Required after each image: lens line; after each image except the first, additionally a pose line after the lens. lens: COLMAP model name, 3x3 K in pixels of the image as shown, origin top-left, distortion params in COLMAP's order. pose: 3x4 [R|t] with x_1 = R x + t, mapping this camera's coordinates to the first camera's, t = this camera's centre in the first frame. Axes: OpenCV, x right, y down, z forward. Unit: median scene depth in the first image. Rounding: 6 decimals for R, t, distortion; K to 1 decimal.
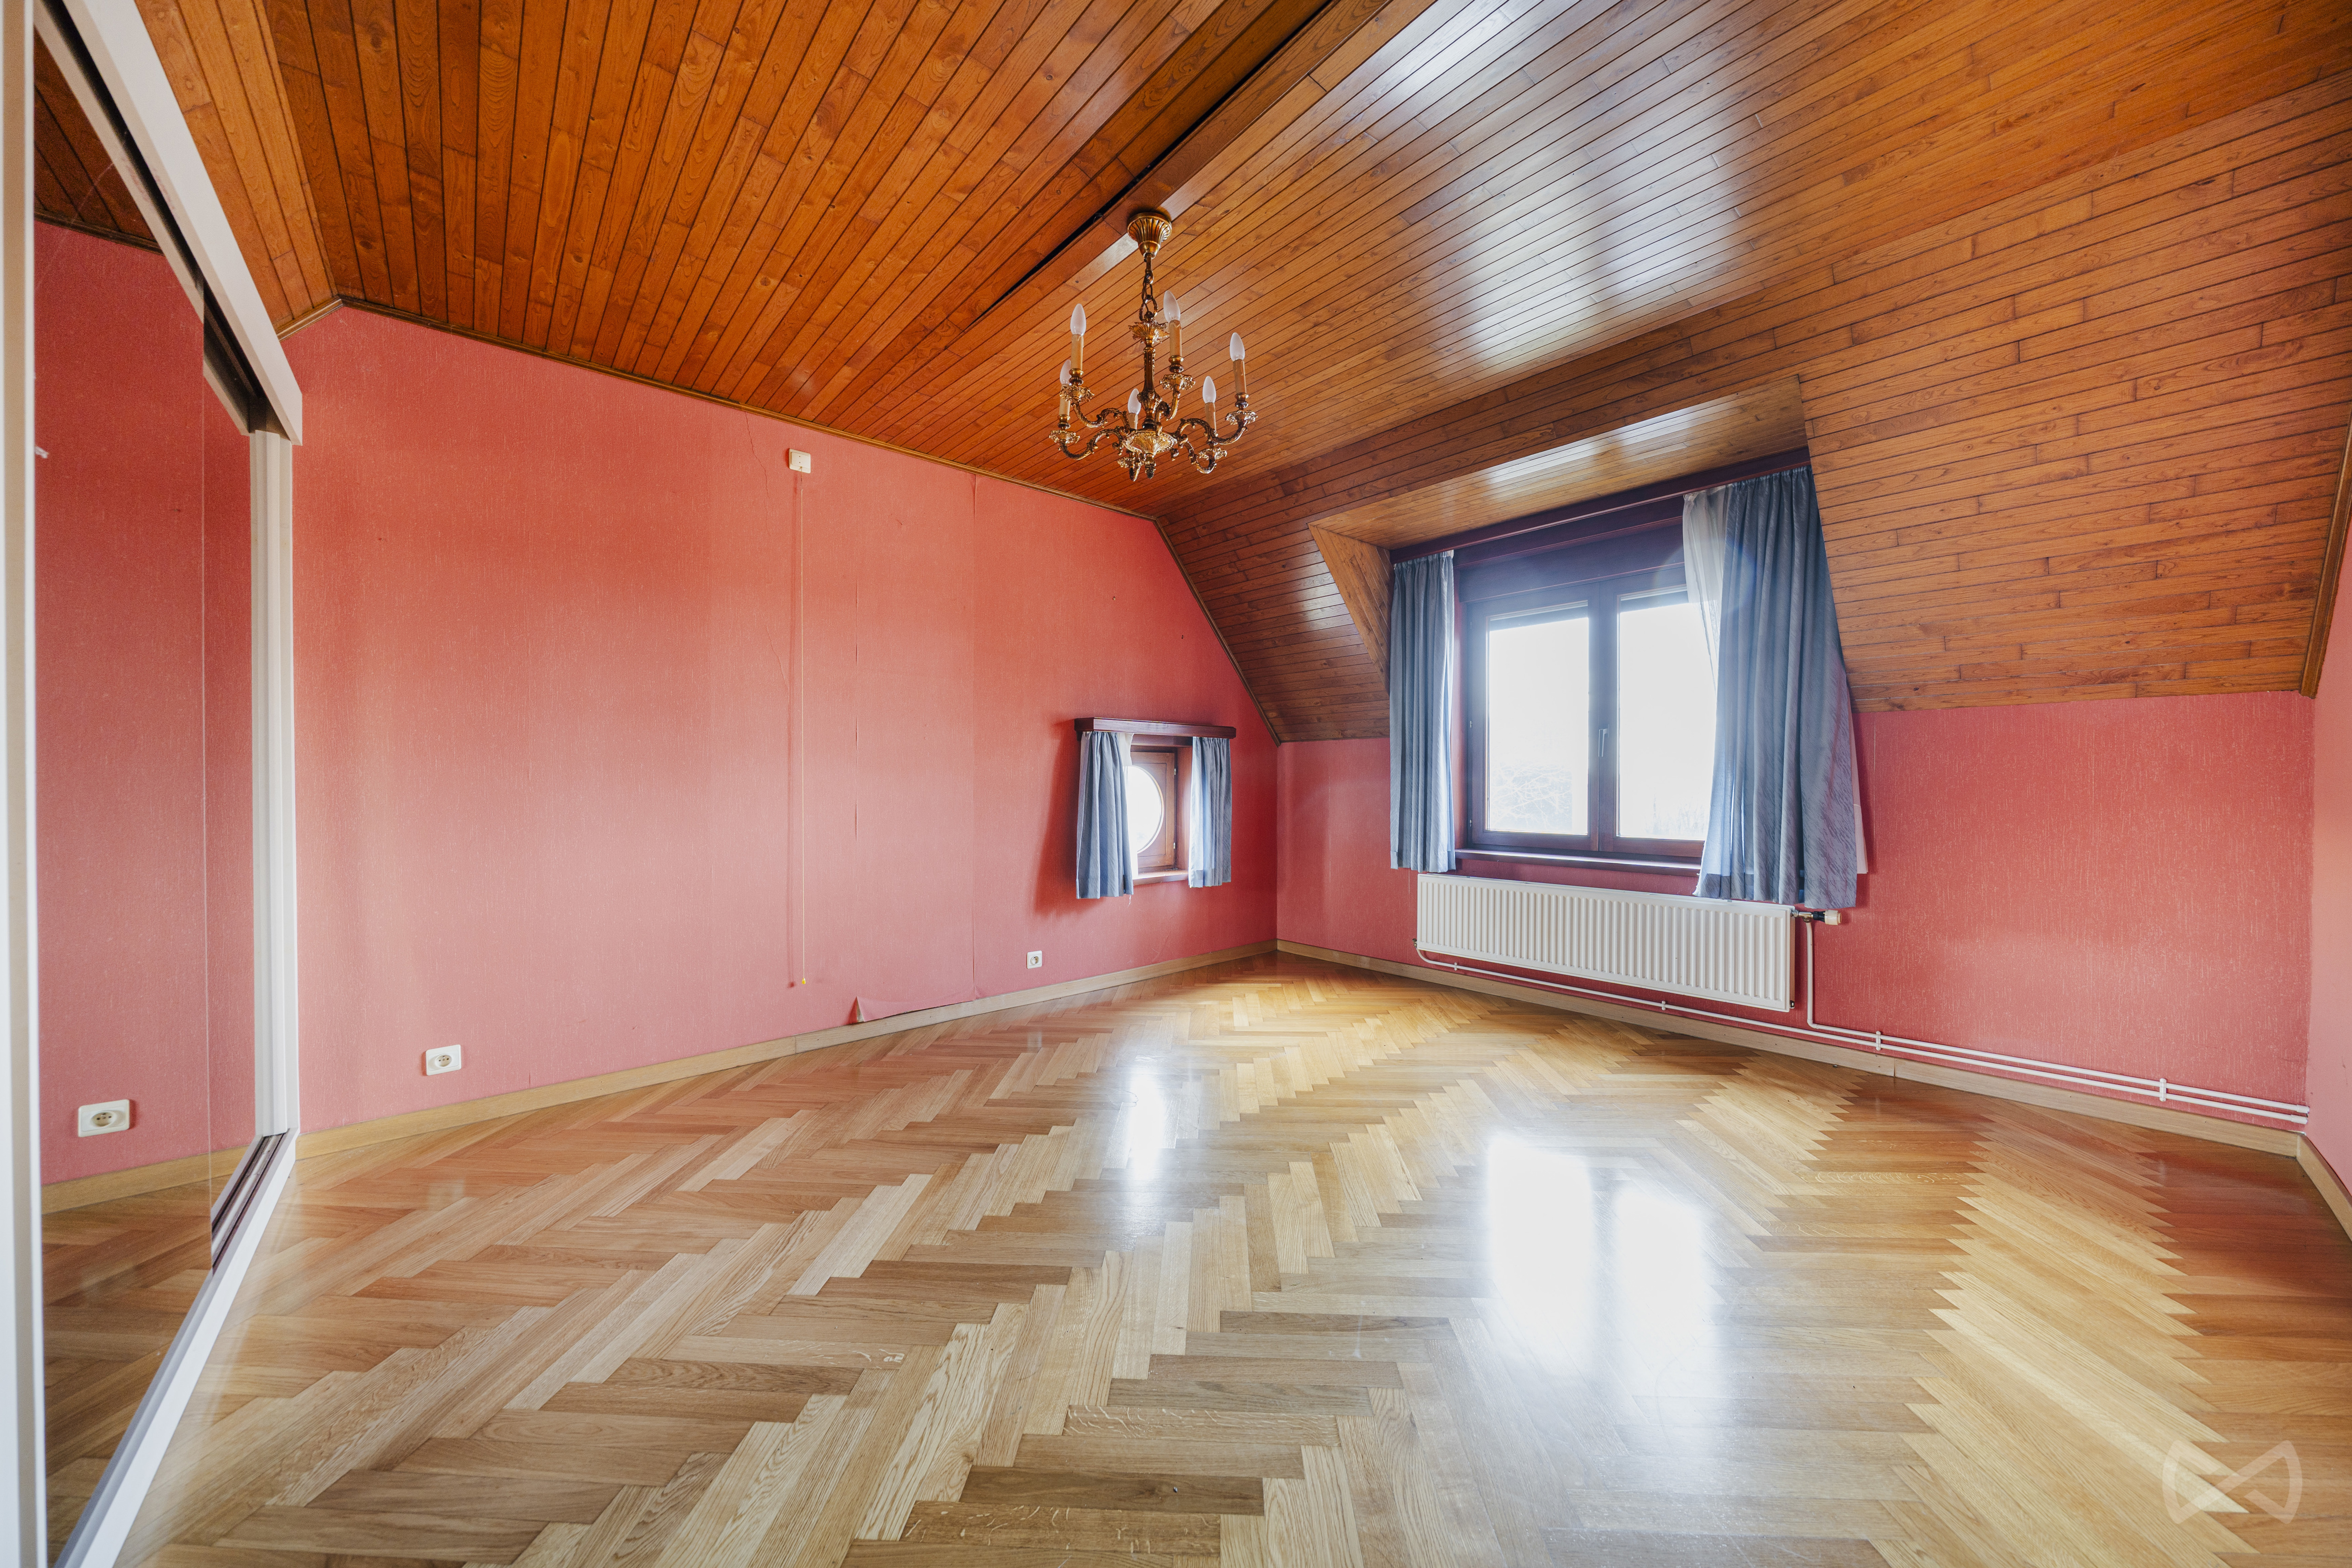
lens RADIAL K [[805.9, 0, 1171.6], [0, 805.9, 783.8], [0, 0, 1]] dist [-0.002924, -0.000163]
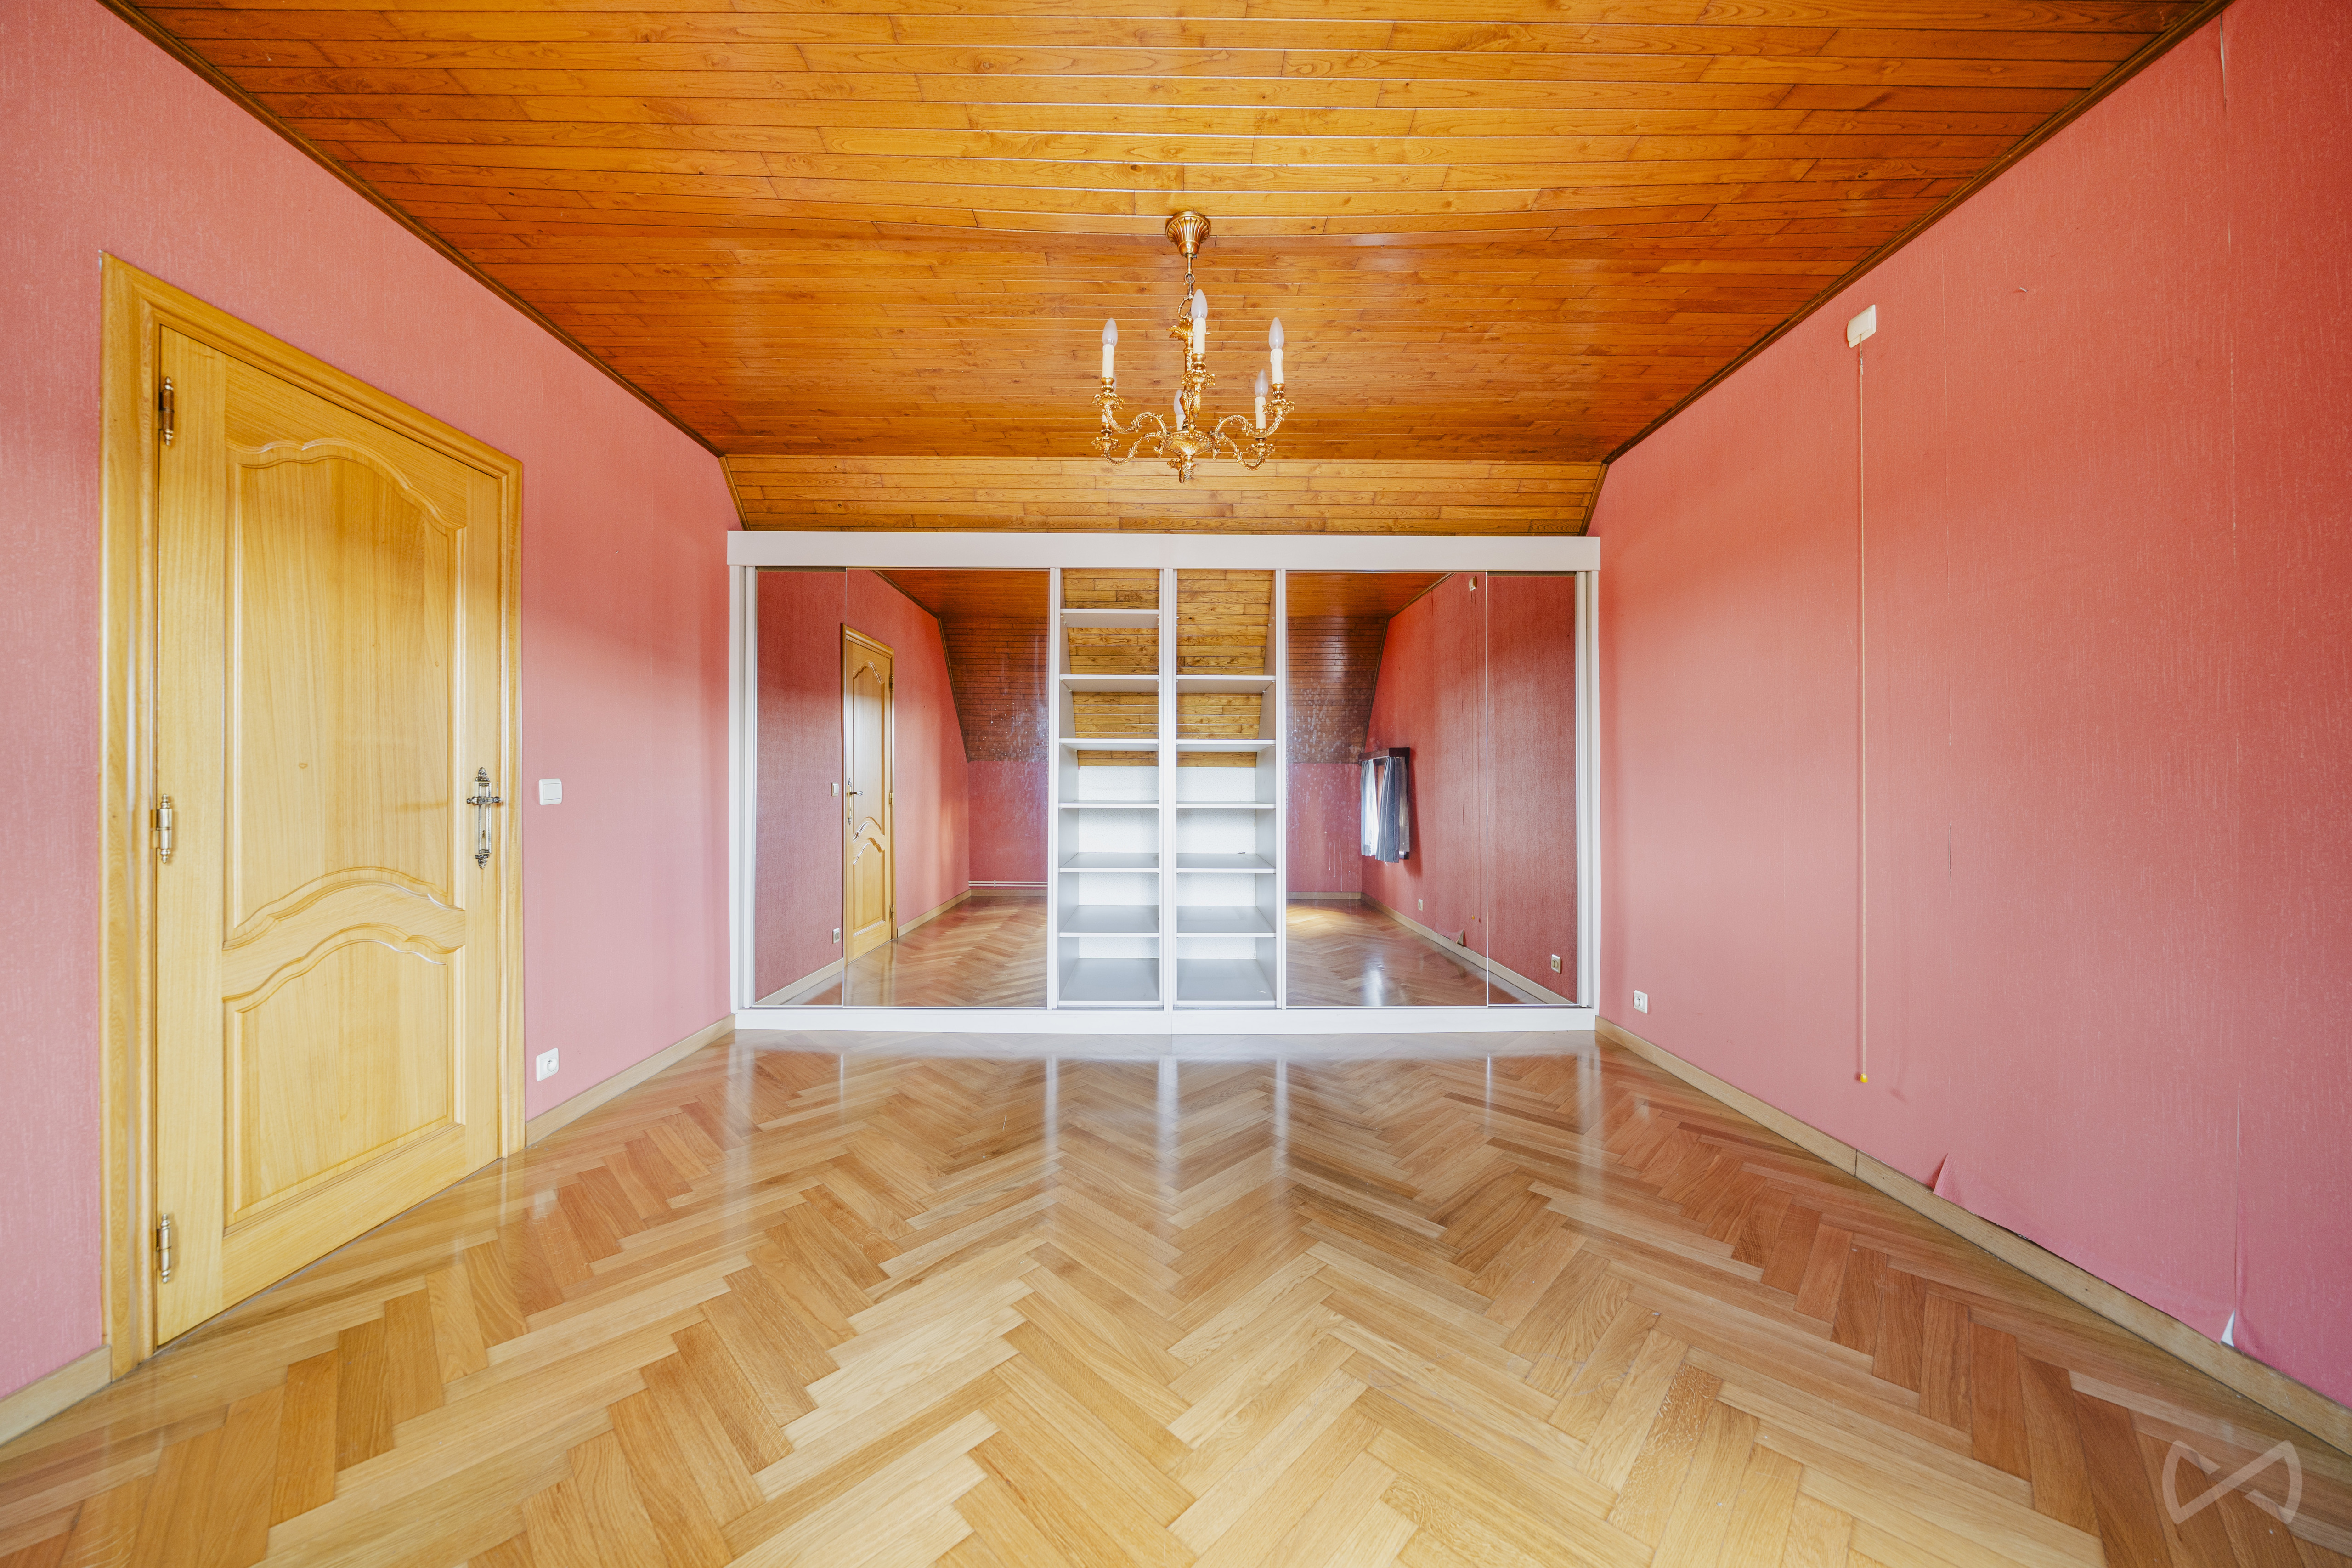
lens RADIAL K [[805.9, 0, 1175.2], [0, 805.9, 788.4], [0, 0, 1]] dist [-0.002924, -0.000163]
pose [[-0.655019, -0.002244, -0.755609, 0.453561], [-0.006500, 0.999975, 0.002665, -0.000570], [0.755584, 0.006657, -0.655018, 1.019608]]
